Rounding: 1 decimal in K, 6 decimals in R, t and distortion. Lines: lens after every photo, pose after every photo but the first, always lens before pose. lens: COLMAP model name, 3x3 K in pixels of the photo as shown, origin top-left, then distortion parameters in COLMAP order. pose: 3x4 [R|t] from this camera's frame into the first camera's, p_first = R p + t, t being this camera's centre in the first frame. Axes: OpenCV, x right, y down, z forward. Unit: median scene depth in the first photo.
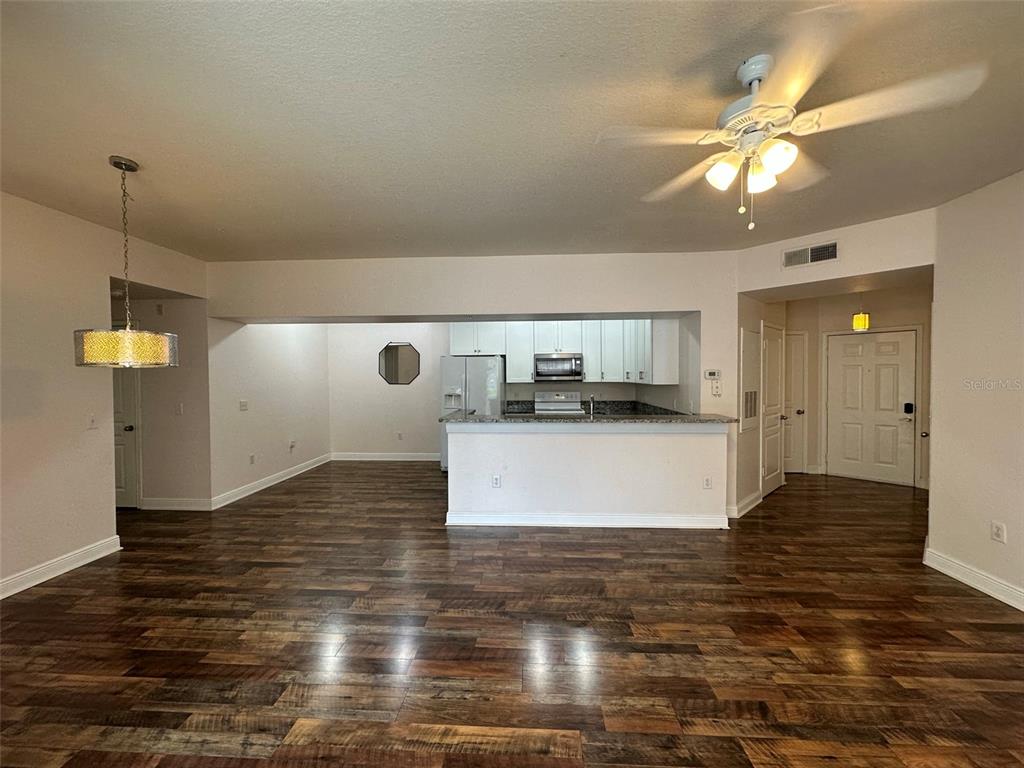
lens RADIAL K [[406.9, 0, 511.2], [0, 406.9, 384.5], [0, 0, 1]] dist [-0.003375, 0.000970]
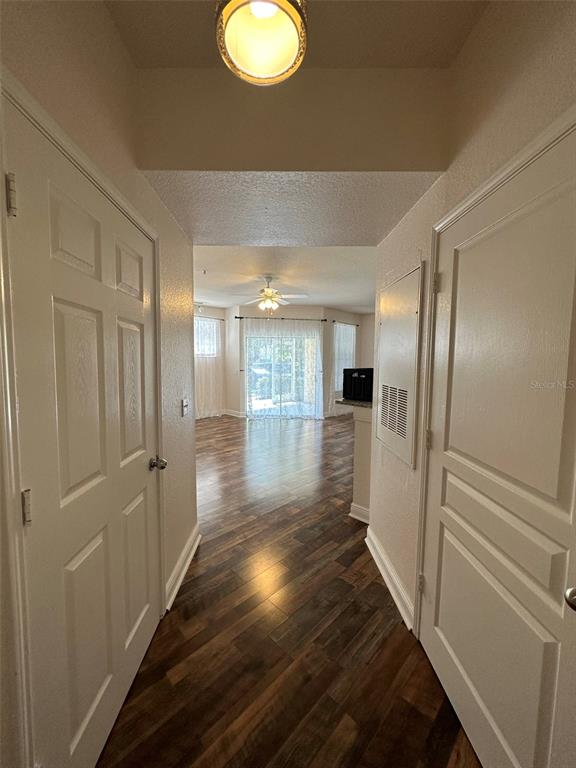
lens RADIAL K [[307.6, 0, 288.0], [0, 307.6, 384.0], [0, 0, 1]] dist [-0.013756, -0.000116]
pose [[-0.663087, 0.057899, -0.746300, 1.340926], [-0.023762, 0.994873, 0.098297, -0.033869], [0.748165, 0.082913, -0.658312, 1.552818]]
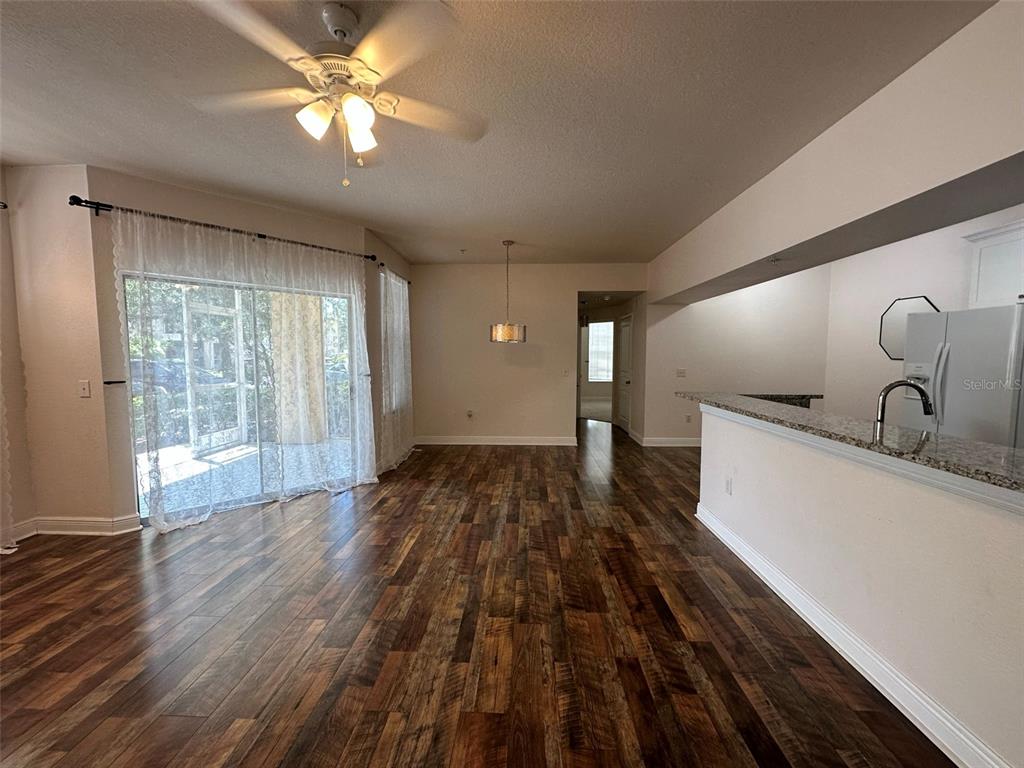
lens RADIAL K [[406.9, 0, 511.2], [0, 406.9, 384.5], [0, 0, 1]] dist [-0.003375, 0.000970]
pose [[0.019055, 0.078717, -0.996715, 0.808776], [-0.025293, 0.996615, 0.078226, 0.007239], [0.999498, 0.023720, 0.020982, 0.690046]]
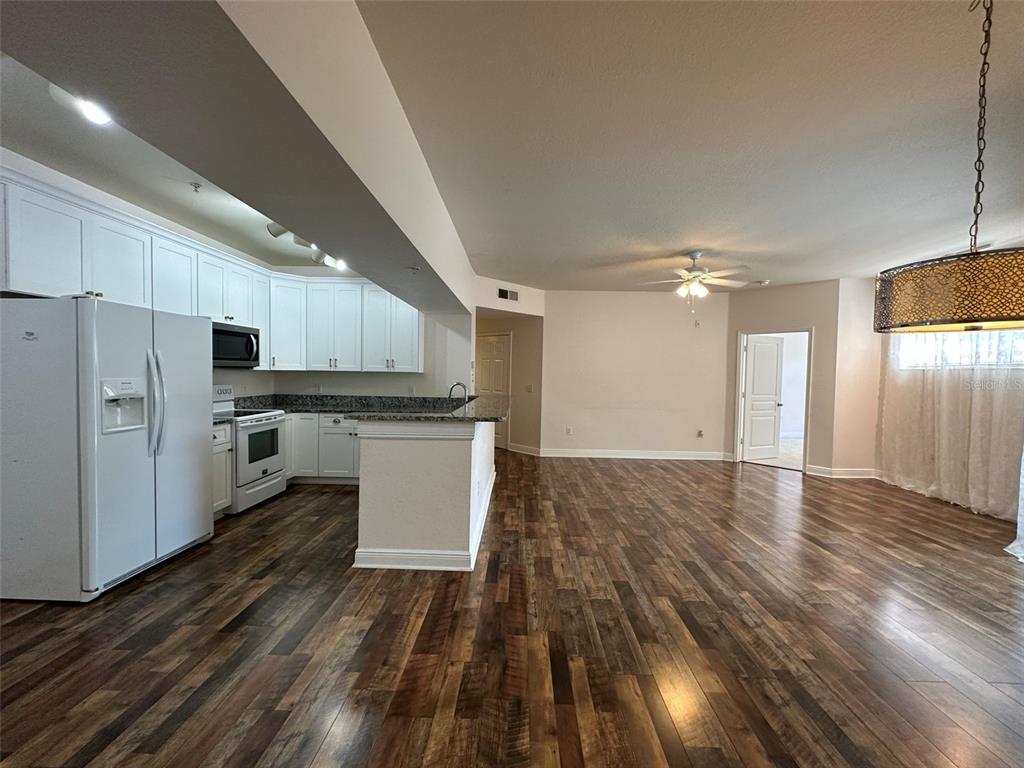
lens RADIAL K [[406.9, 0, 511.2], [0, 406.9, 384.5], [0, 0, 1]] dist [-0.003375, 0.000970]
pose [[-0.036317, -0.024967, 0.999028, -1.018698], [0.006762, 0.999659, 0.025228, 0.007881], [-0.999317, 0.007671, -0.036136, 1.137585]]
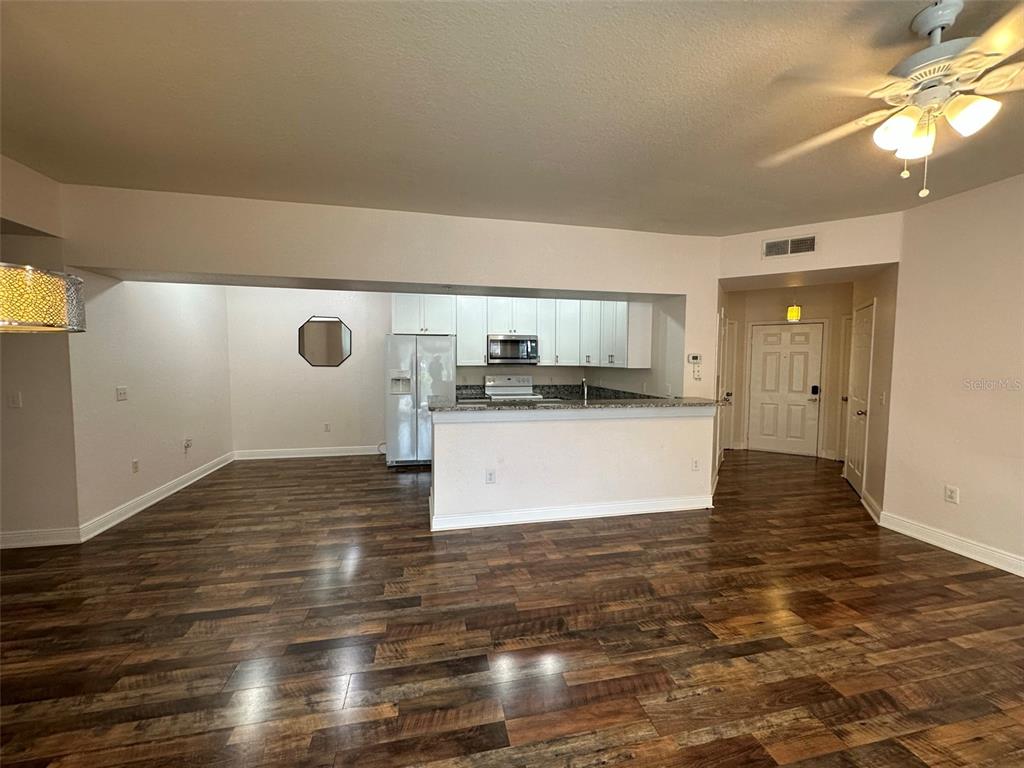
lens RADIAL K [[406.9, 0, 511.2], [0, 406.9, 384.5], [0, 0, 1]] dist [-0.003375, 0.000970]
pose [[0.963279, -0.004415, 0.268466, -0.271309], [-0.005834, 0.999285, 0.037368, 0.006143], [-0.268439, -0.037562, 0.962564, 0.174007]]
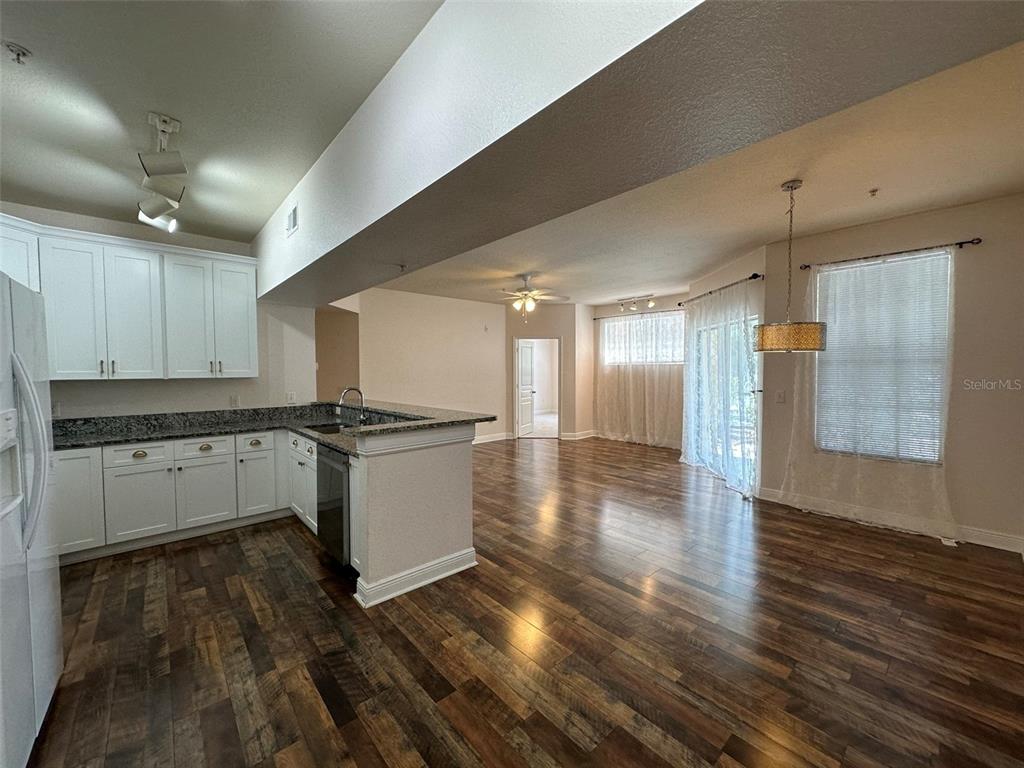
lens RADIAL K [[406.9, 0, 511.2], [0, 406.9, 384.5], [0, 0, 1]] dist [-0.003375, 0.000970]
pose [[-0.704636, -0.016335, 0.709381, -0.862148], [0.026523, 0.998430, 0.049336, -0.019254], [-0.709073, 0.053579, -0.703096, 1.737066]]
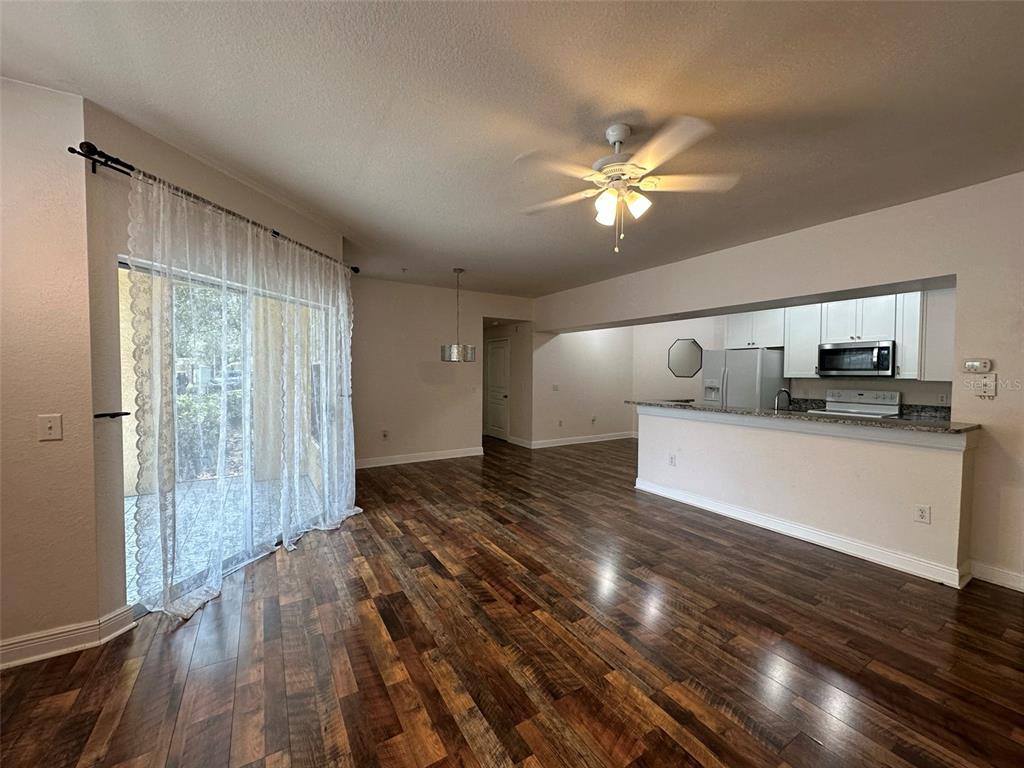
lens RADIAL K [[406.9, 0, 511.2], [0, 406.9, 384.5], [0, 0, 1]] dist [-0.003375, 0.000970]
pose [[0.571362, 0.035538, -0.819928, 0.748053], [-0.029428, 0.999307, 0.022807, 0.016720], [0.820170, 0.011098, 0.572012, -0.025321]]
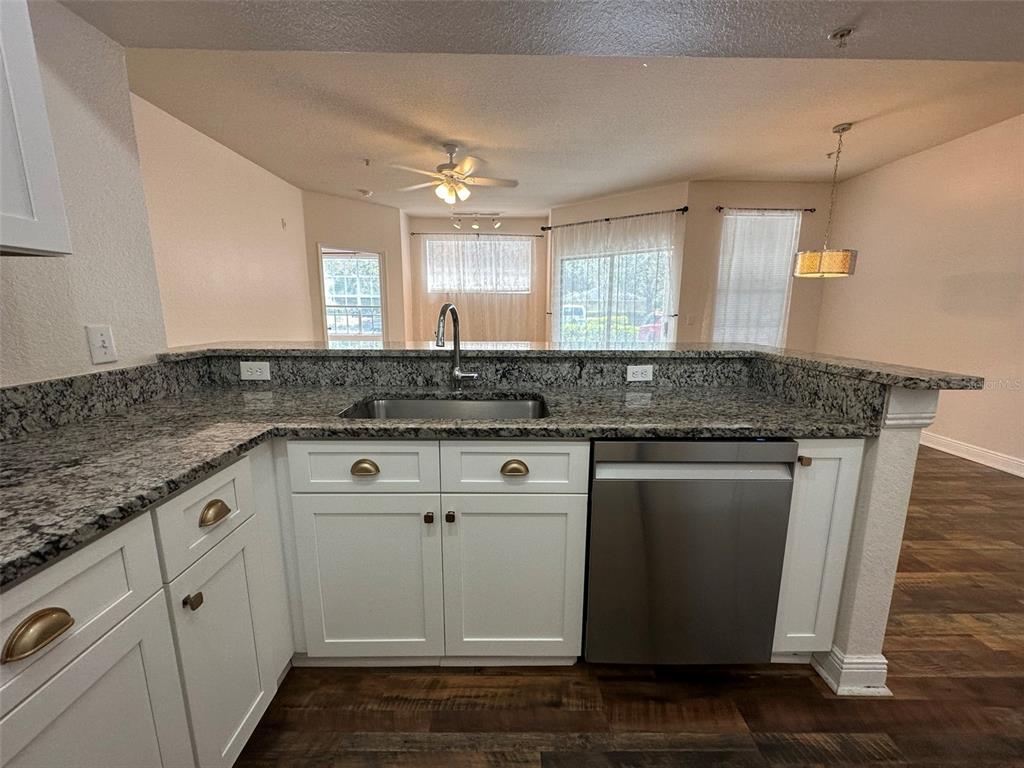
lens RADIAL K [[406.9, 0, 511.2], [0, 406.9, 384.5], [0, 0, 1]] dist [-0.003375, 0.000970]
pose [[-0.997670, 0.013320, -0.066913, 0.212421], [-0.000831, 0.978313, 0.207130, 0.027446], [0.068221, 0.206703, -0.976022, 1.735264]]
